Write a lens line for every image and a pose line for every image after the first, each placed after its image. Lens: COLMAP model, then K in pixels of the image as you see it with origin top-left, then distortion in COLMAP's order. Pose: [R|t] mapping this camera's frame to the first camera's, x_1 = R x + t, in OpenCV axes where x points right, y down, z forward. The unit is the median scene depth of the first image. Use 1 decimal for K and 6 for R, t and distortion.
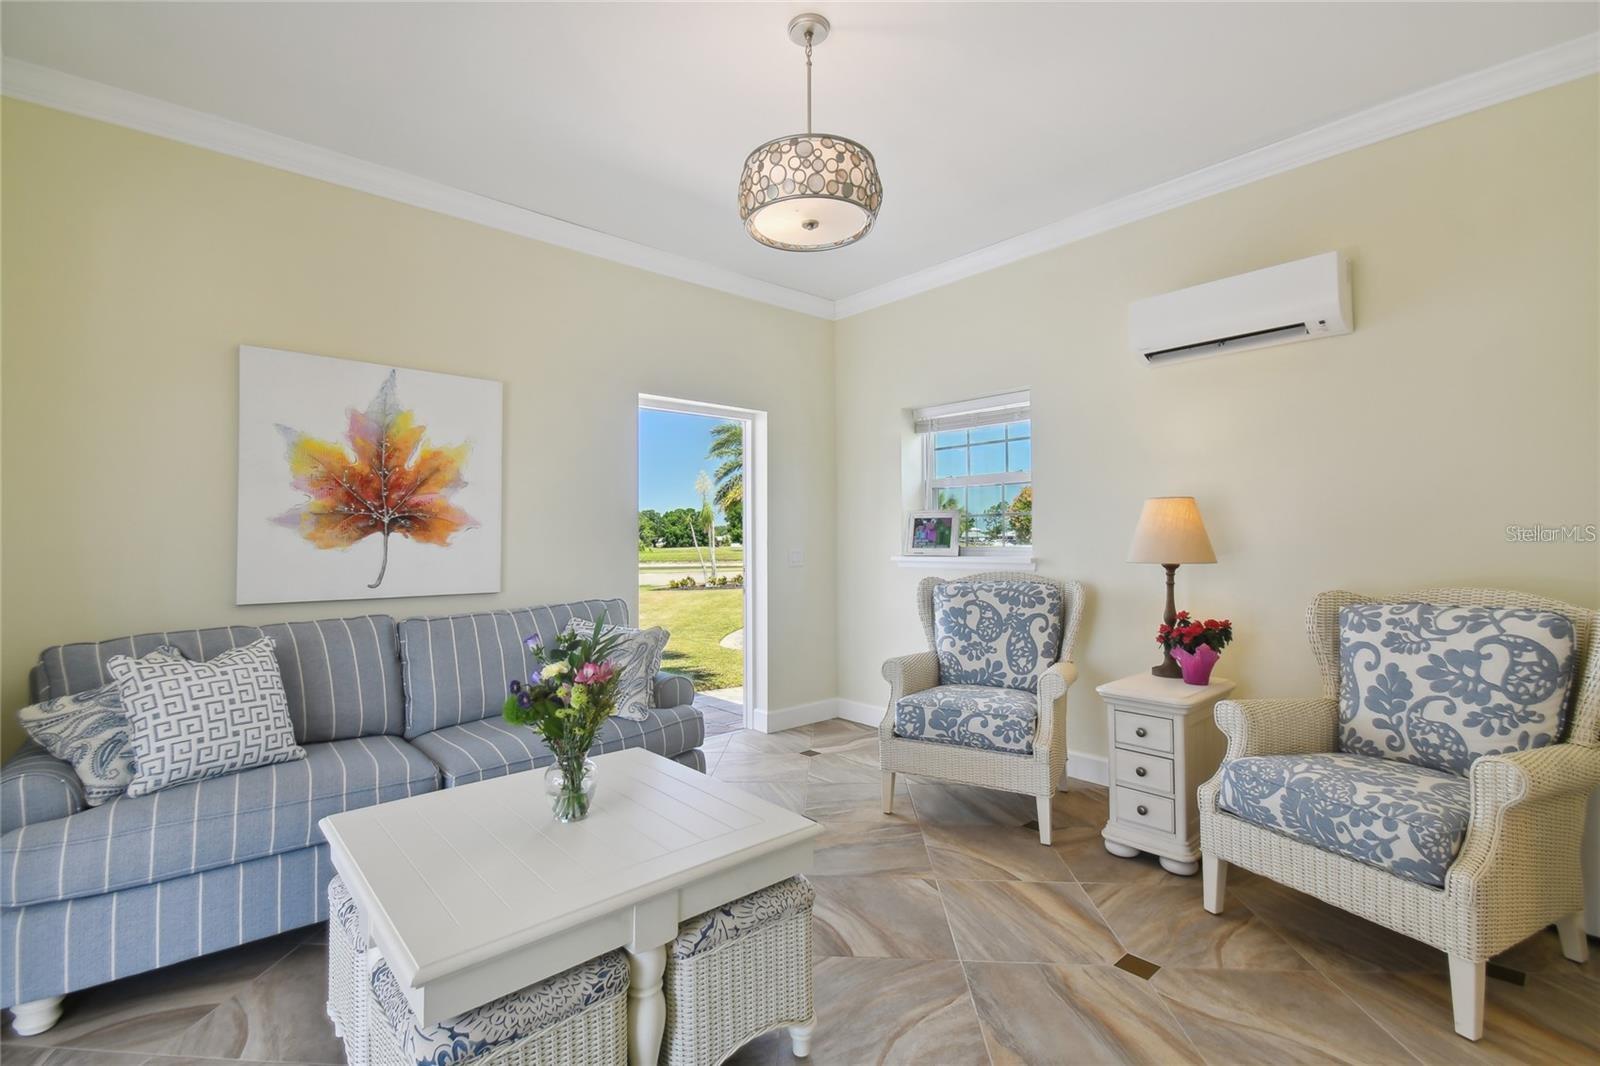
lens RADIAL K [[713.7, 0, 796.1], [0, 713.7, 534.8], [0, 0, 1]] dist [0.032905, -0.025467]
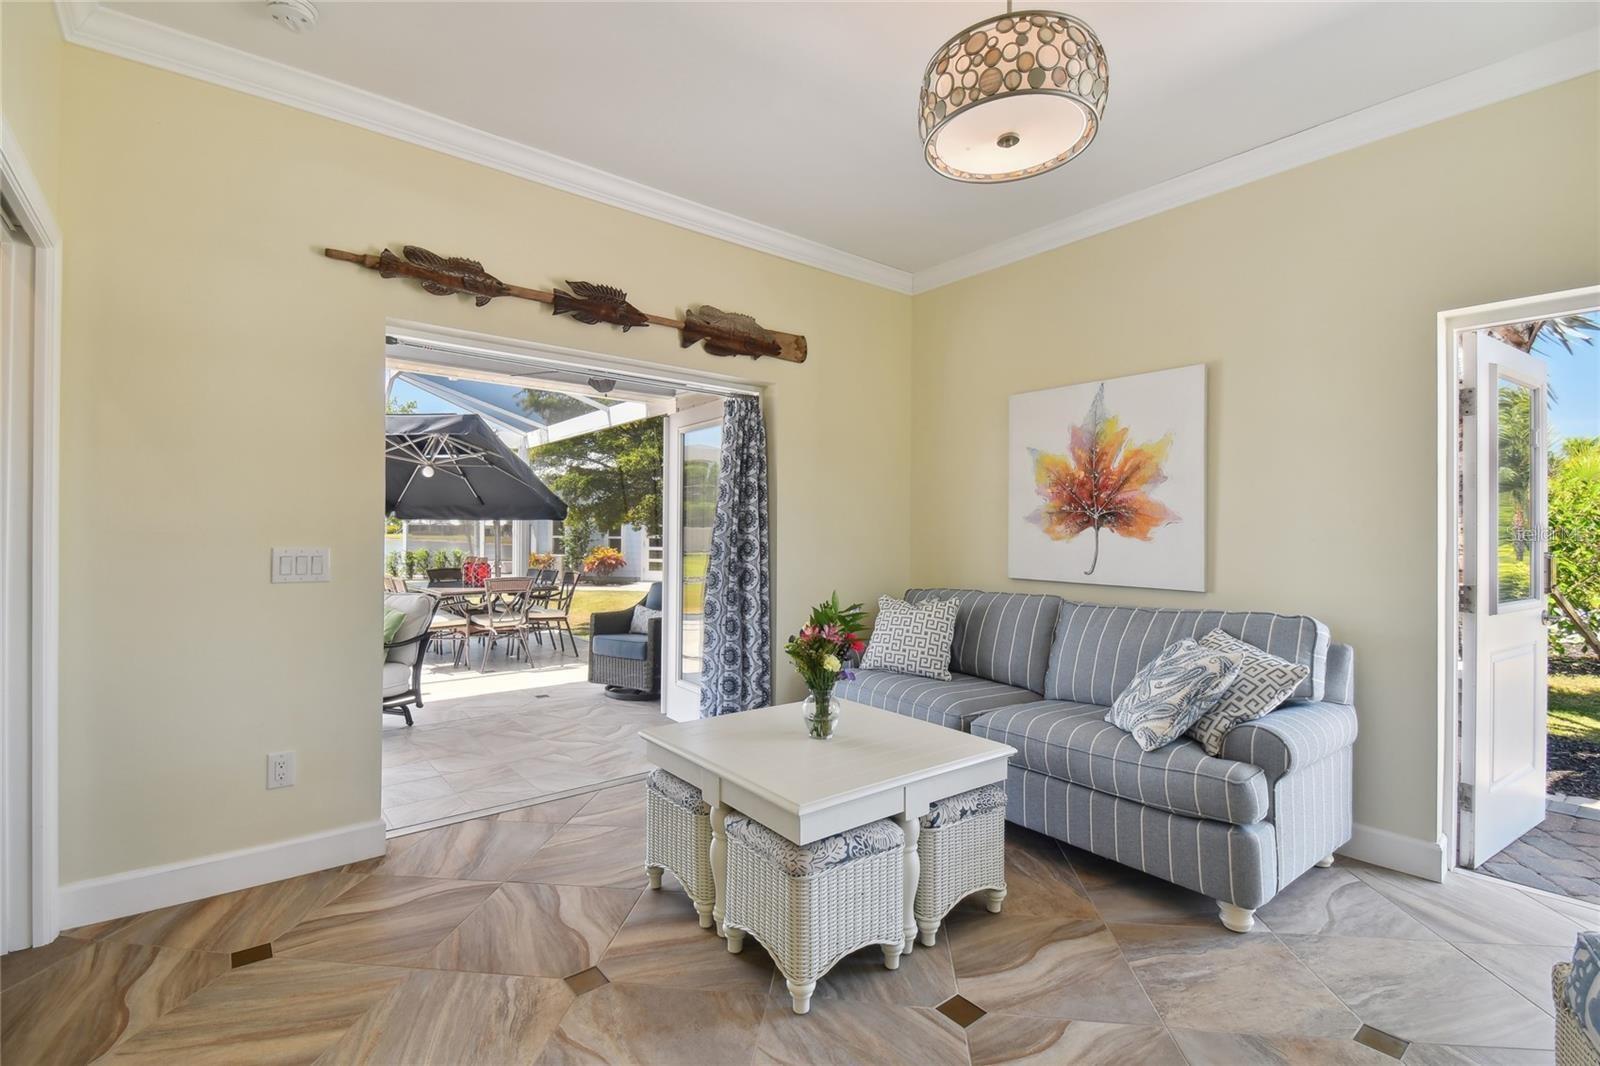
lens RADIAL K [[713.7, 0, 796.1], [0, 713.7, 534.8], [0, 0, 1]] dist [0.032905, -0.025467]
pose [[-0.043188, 0.012039, -0.998994, 0.594091], [0.000369, 0.999928, 0.012034, -0.005208], [0.999067, 0.000151, -0.043189, 0.571285]]
